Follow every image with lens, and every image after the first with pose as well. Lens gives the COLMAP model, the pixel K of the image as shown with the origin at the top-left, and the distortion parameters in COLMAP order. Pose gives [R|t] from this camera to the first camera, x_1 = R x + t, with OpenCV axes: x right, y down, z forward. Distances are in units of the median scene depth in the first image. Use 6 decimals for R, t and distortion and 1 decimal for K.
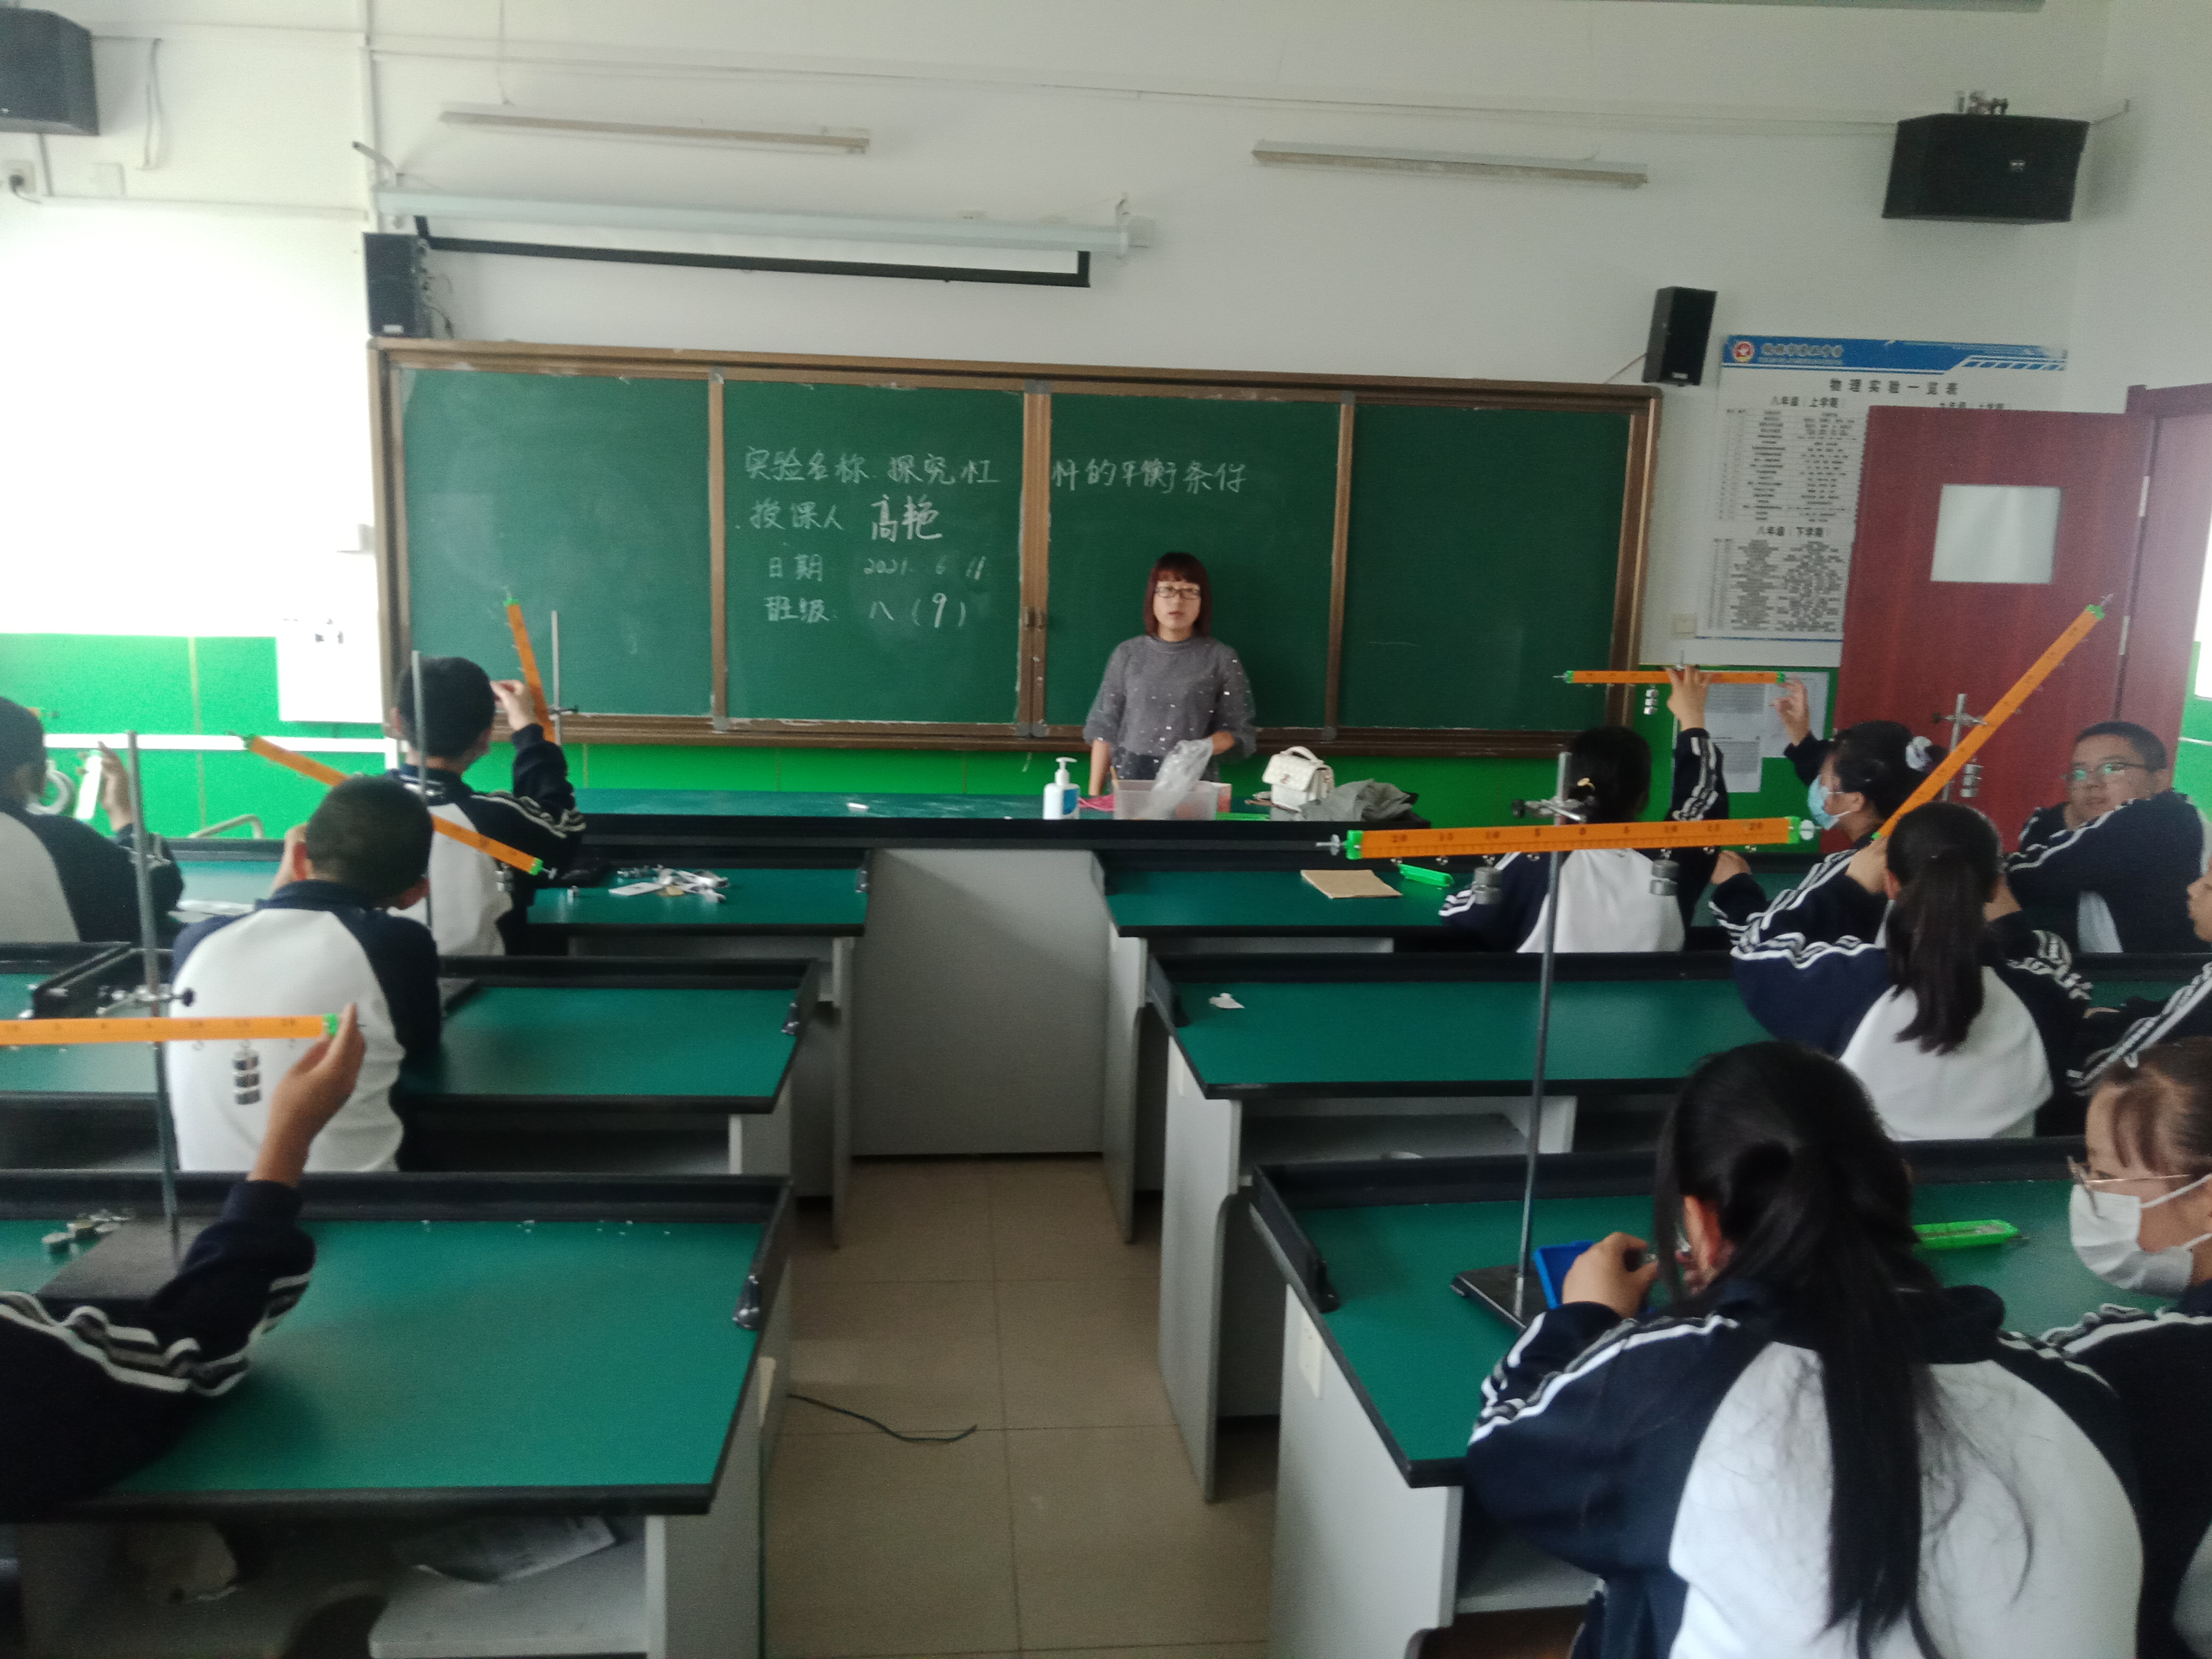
lens RADIAL K [[1668.9, 0, 1112.3], [0, 1668.9, 825.2], [0, 0, 1]] dist [0.016376, -0.021433]
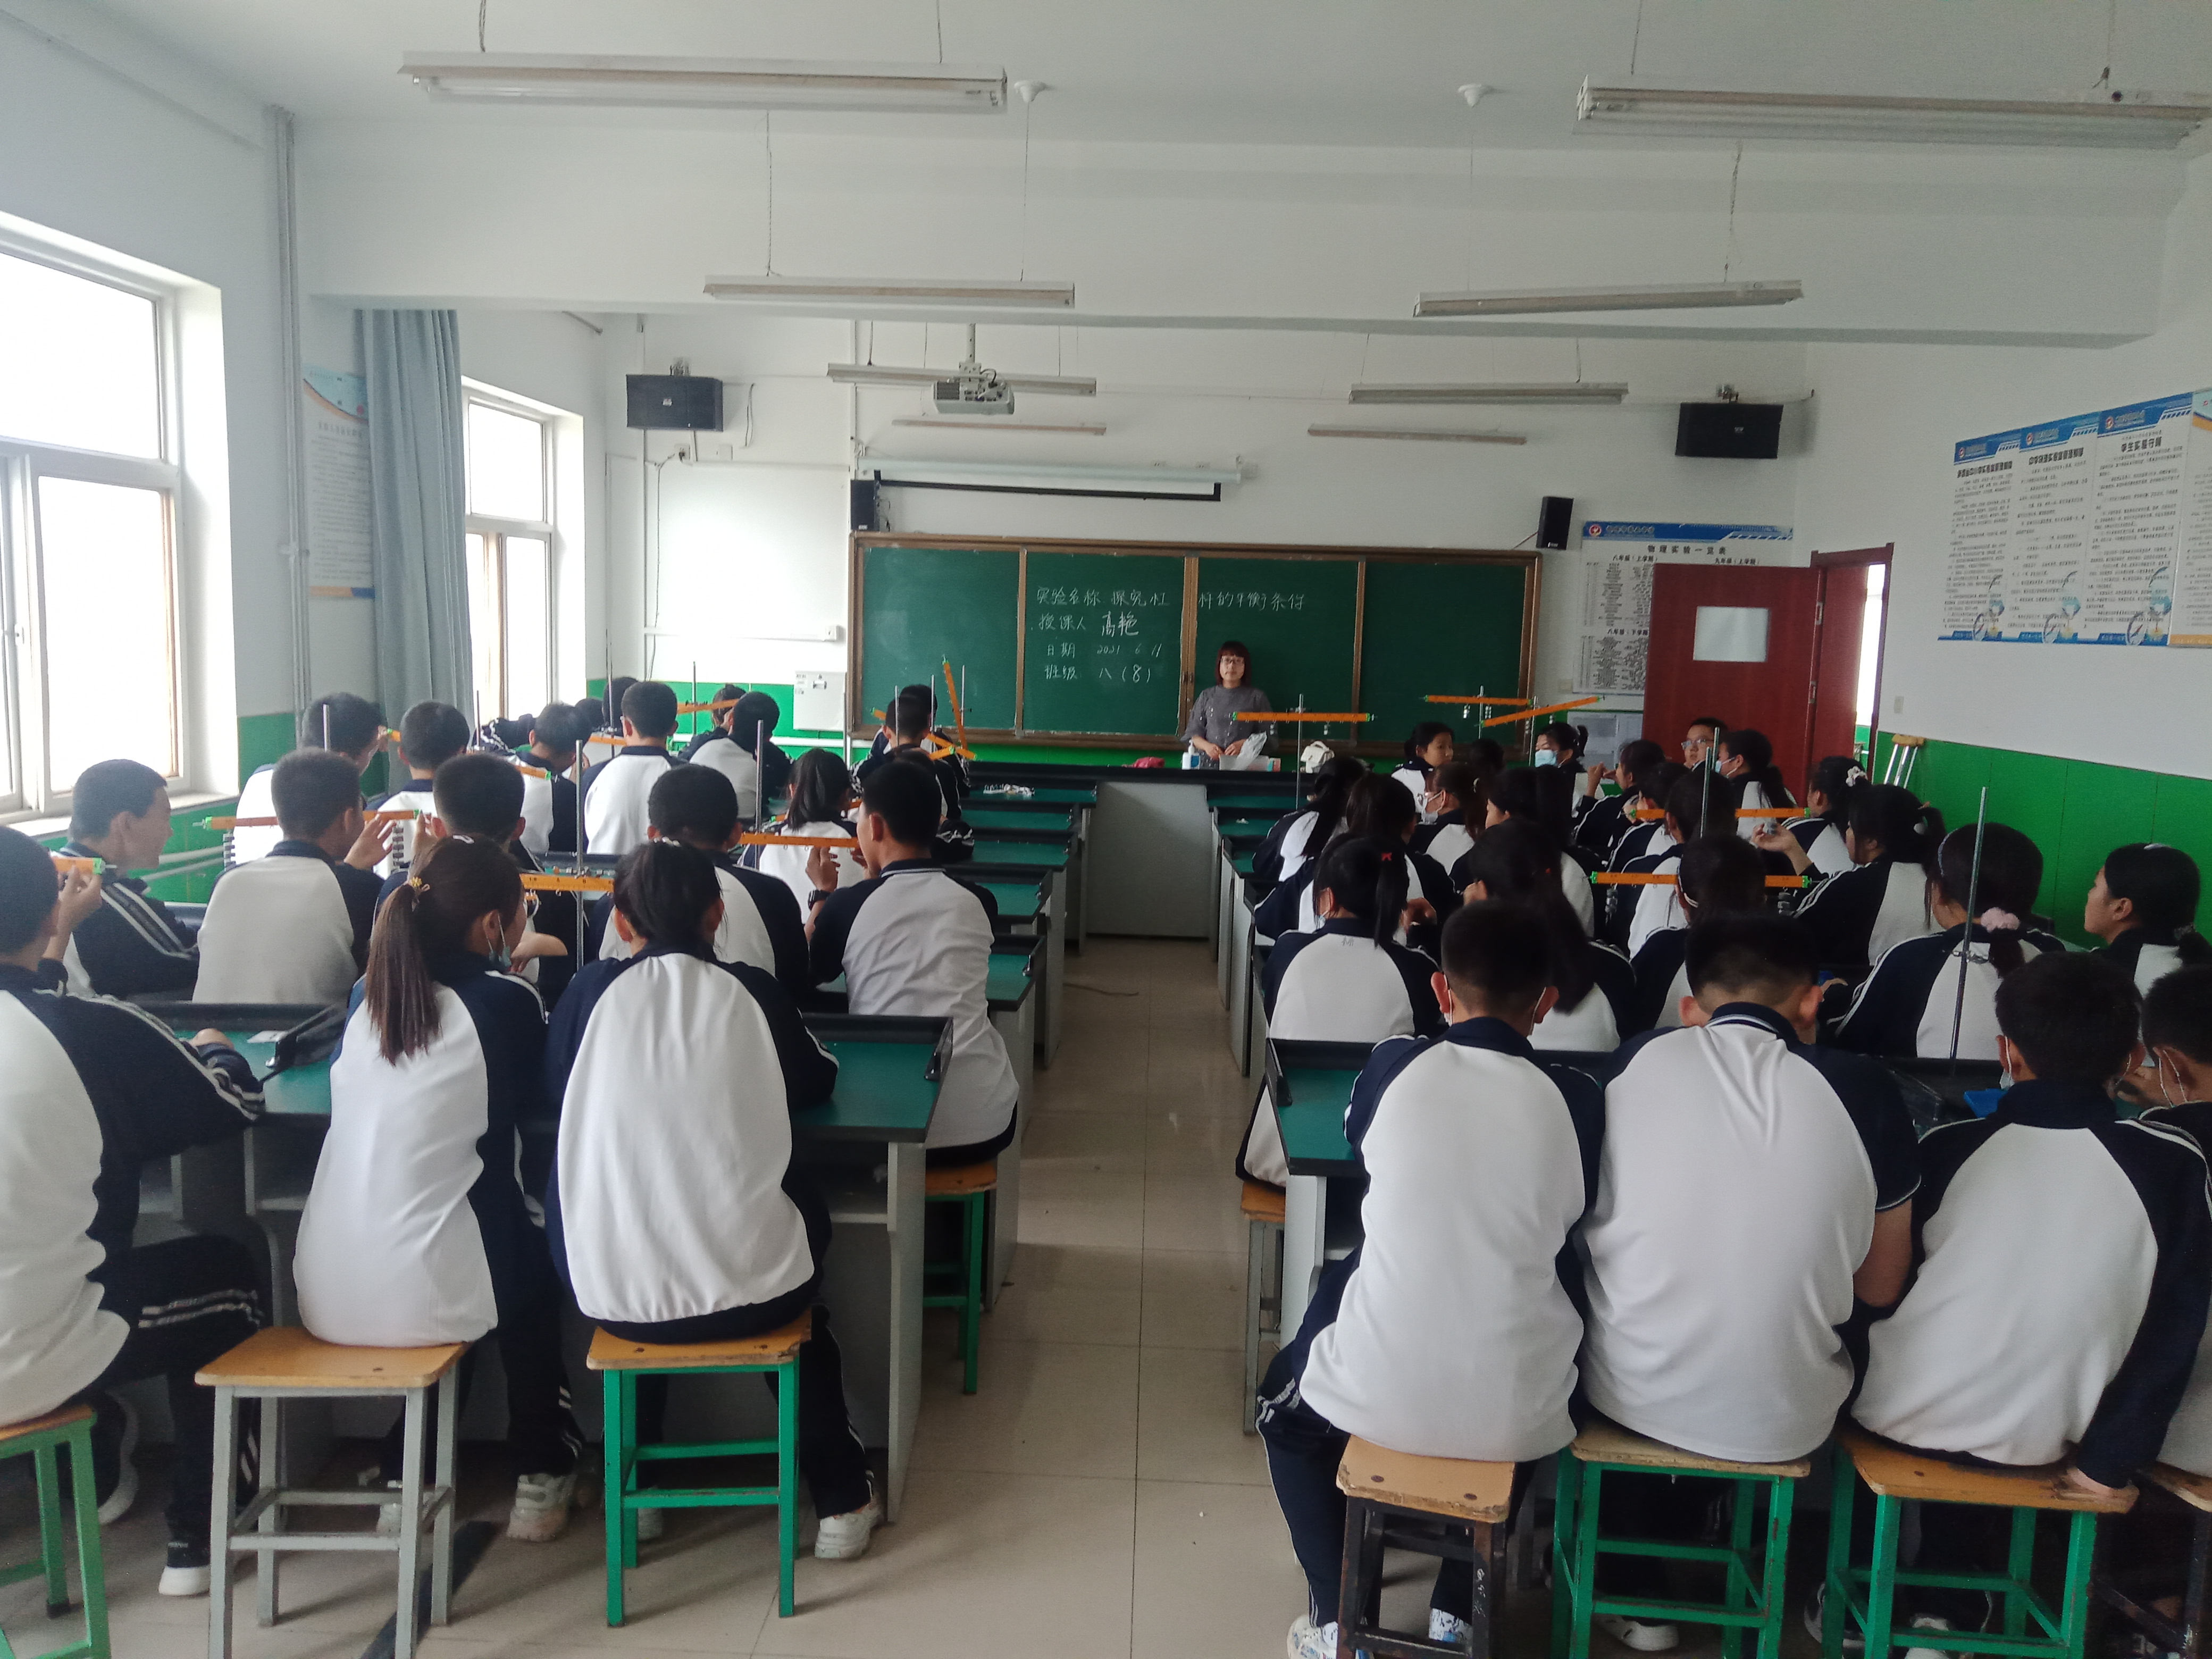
lens RADIAL K [[1668.9, 0, 1125.4], [0, 1668.9, 815.1], [0, 0, 1]] dist [0.016376, -0.021433]
pose [[0.992608, 0.016239, -0.120275, 0.109444], [-0.023966, 0.997721, -0.063078, 0.145987], [0.118977, 0.065494, 0.990735, -0.826418]]
